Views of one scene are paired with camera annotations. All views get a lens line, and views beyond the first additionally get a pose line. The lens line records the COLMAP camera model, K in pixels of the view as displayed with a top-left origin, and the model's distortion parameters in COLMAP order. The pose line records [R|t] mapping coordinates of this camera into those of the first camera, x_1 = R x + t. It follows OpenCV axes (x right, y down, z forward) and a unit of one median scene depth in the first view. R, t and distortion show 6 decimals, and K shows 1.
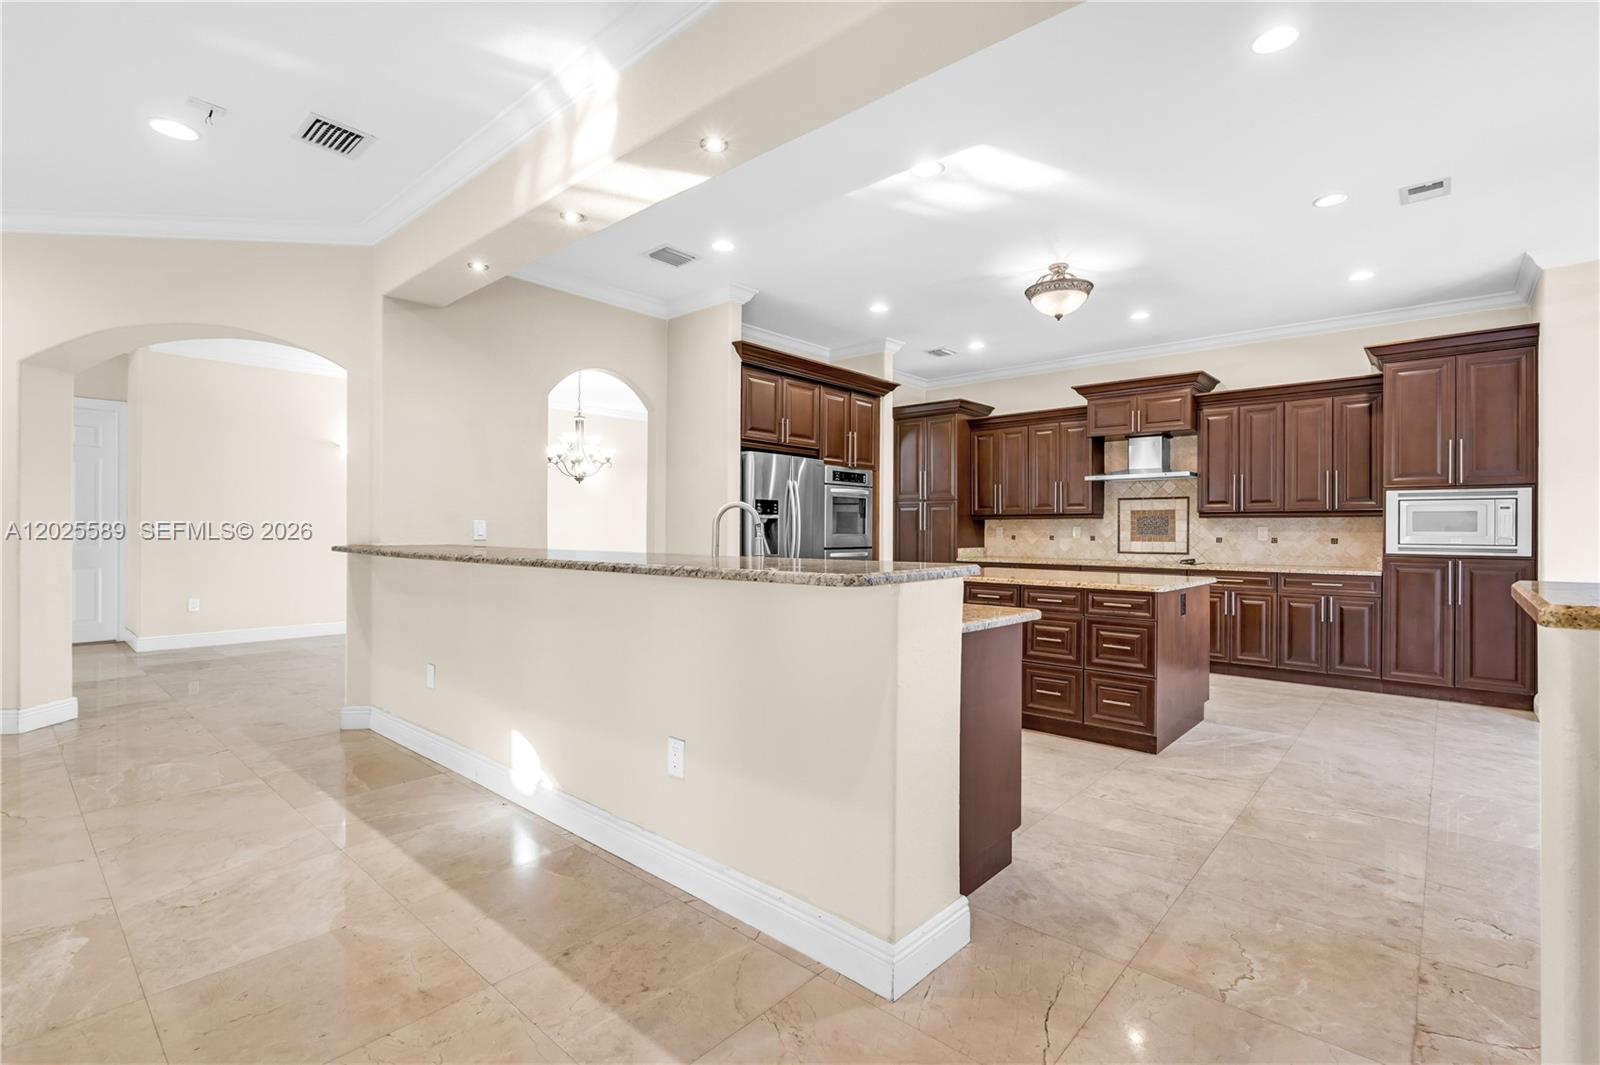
lens RADIAL K [[734.2, 0, 804.5], [0, 734.2, 530.1], [0, 0, 1]] dist [-0.001626, -0.000010]
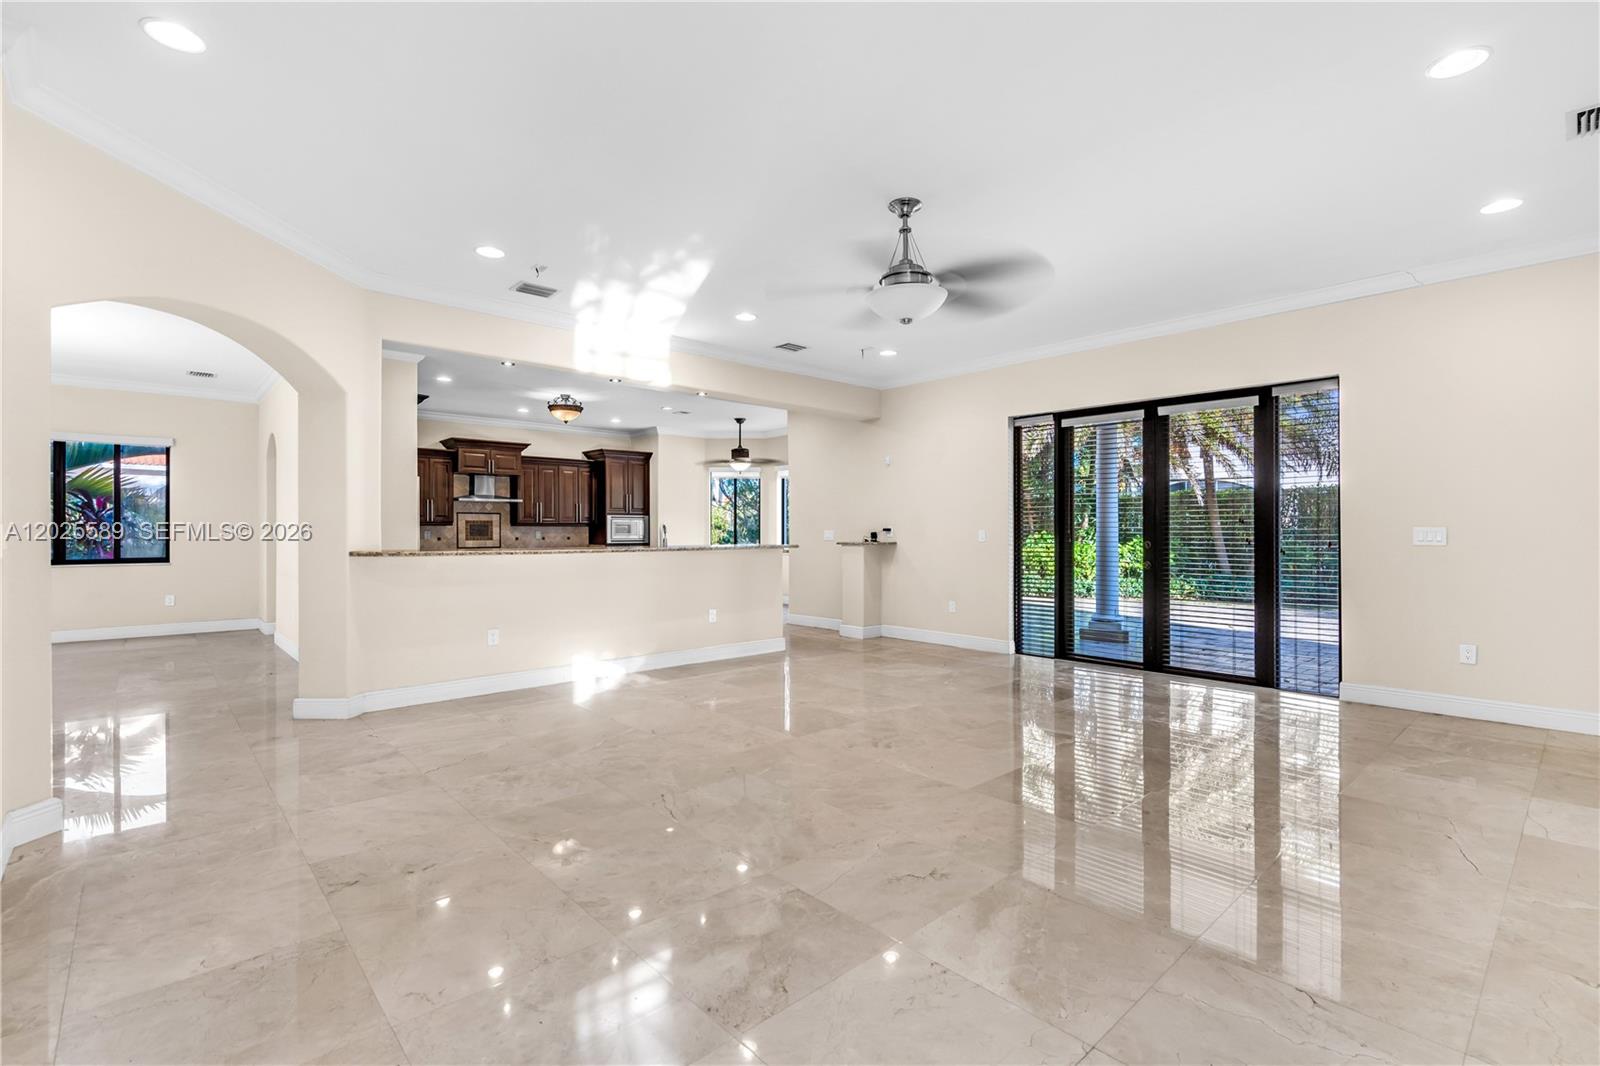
lens RADIAL K [[734.2, 0, 804.5], [0, 734.2, 530.6], [0, 0, 1]] dist [-0.001626, -0.000010]
pose [[0.109996, -0.002240, 0.993930, -1.385809], [0.000784, 0.999997, 0.002167, -0.011103], [-0.993932, 0.000541, 0.109997, 0.157966]]
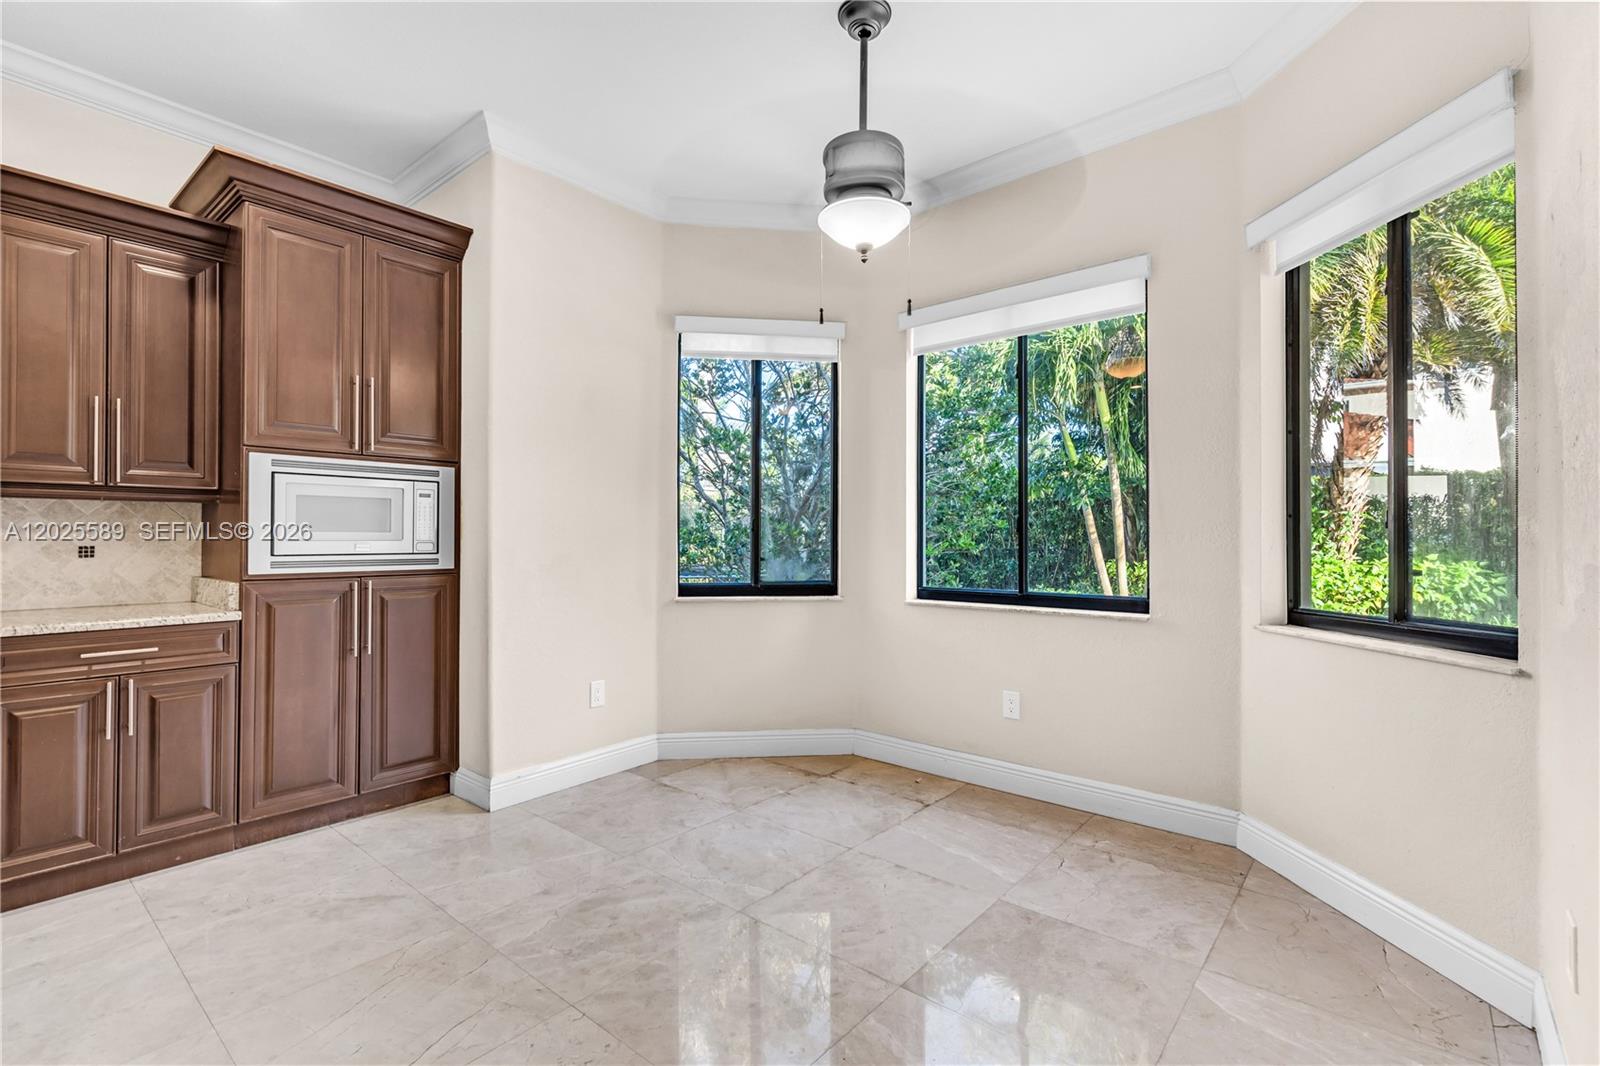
lens RADIAL K [[734.2, 0, 804.5], [0, 734.2, 530.6], [0, 0, 1]] dist [-0.001626, -0.000010]
pose [[-0.037670, 0.003565, 0.999284, 0.273528], [-0.002560, 0.999990, -0.003664, 0.002281], [-0.999287, -0.002696, -0.037660, 0.641603]]
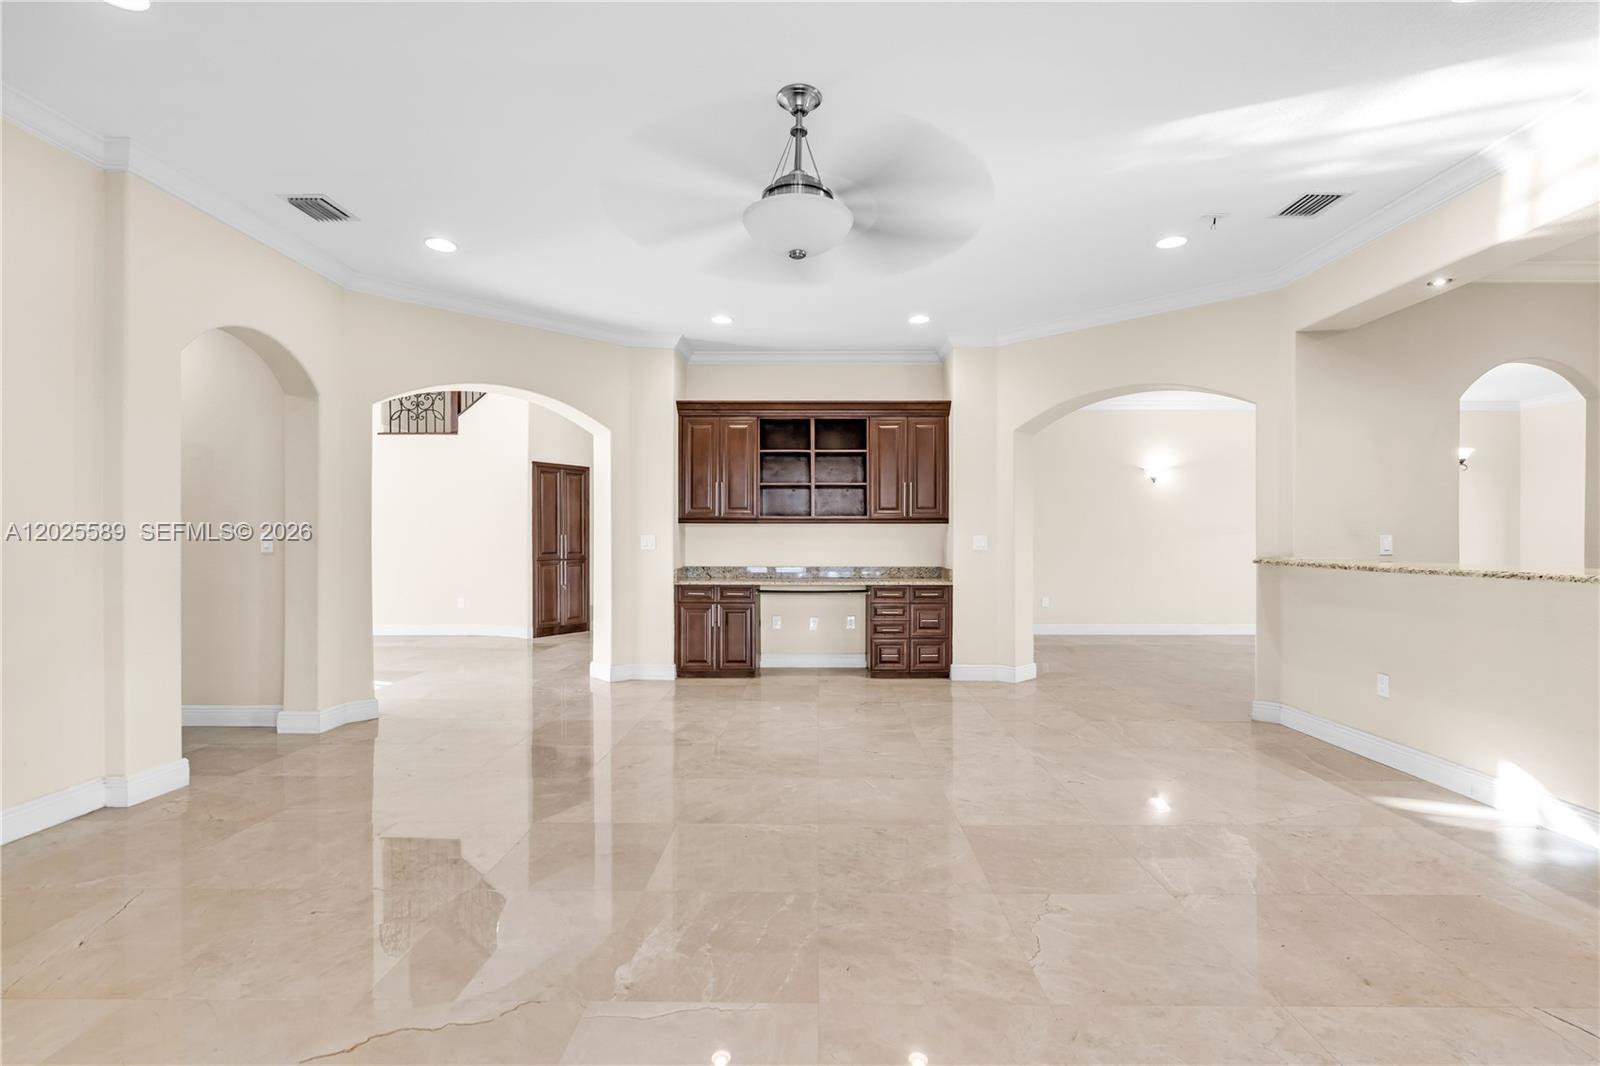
lens RADIAL K [[729.3, 0, 807.9], [0, 729.3, 539.3], [0, 0, 1]] dist [-0.000348, 0.000908]
pose [[0.649124, -0.007061, -0.760649, -0.184225], [0.004198, 0.999975, -0.005700, -0.004293], [0.760671, 0.000507, 0.649138, -0.221800]]
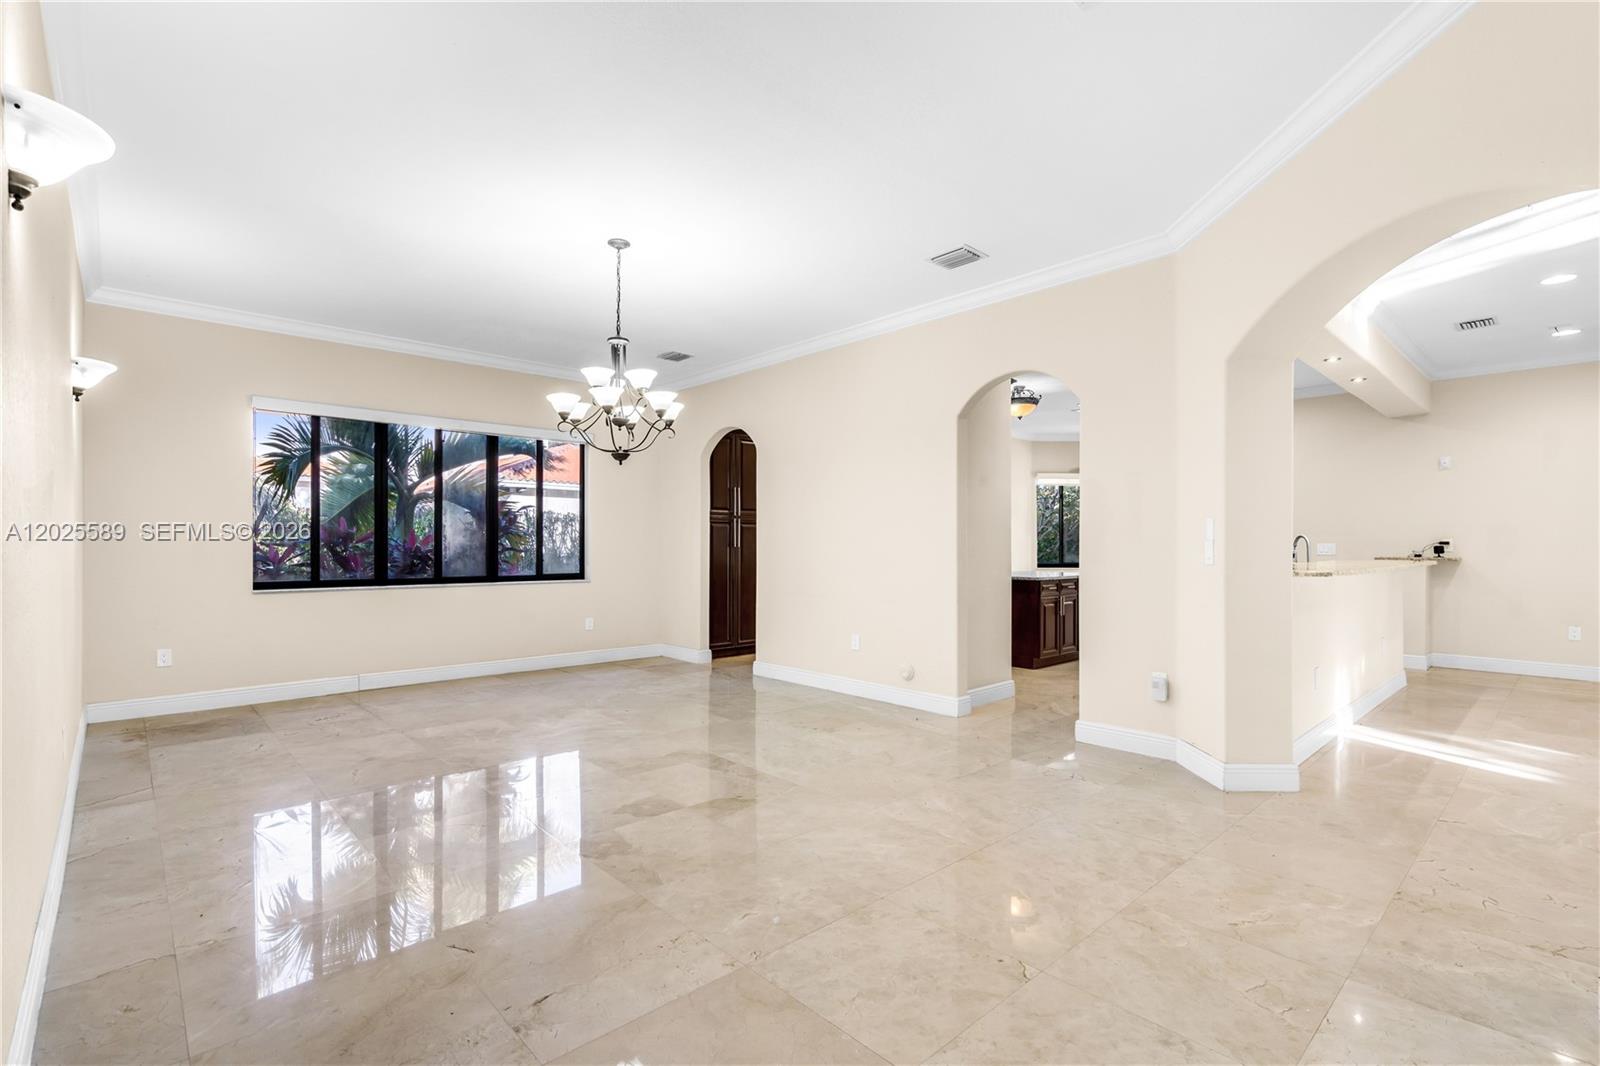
lens RADIAL K [[738.9, 0, 799.5], [0, 738.9, 548.8], [0, 0, 1]] dist [-0.002243, -0.000823]
pose [[0.102416, -0.008596, 0.994705, -1.268193], [-0.001234, 0.999961, 0.008769, -0.008276], [-0.994741, -0.002125, 0.102401, 1.229603]]
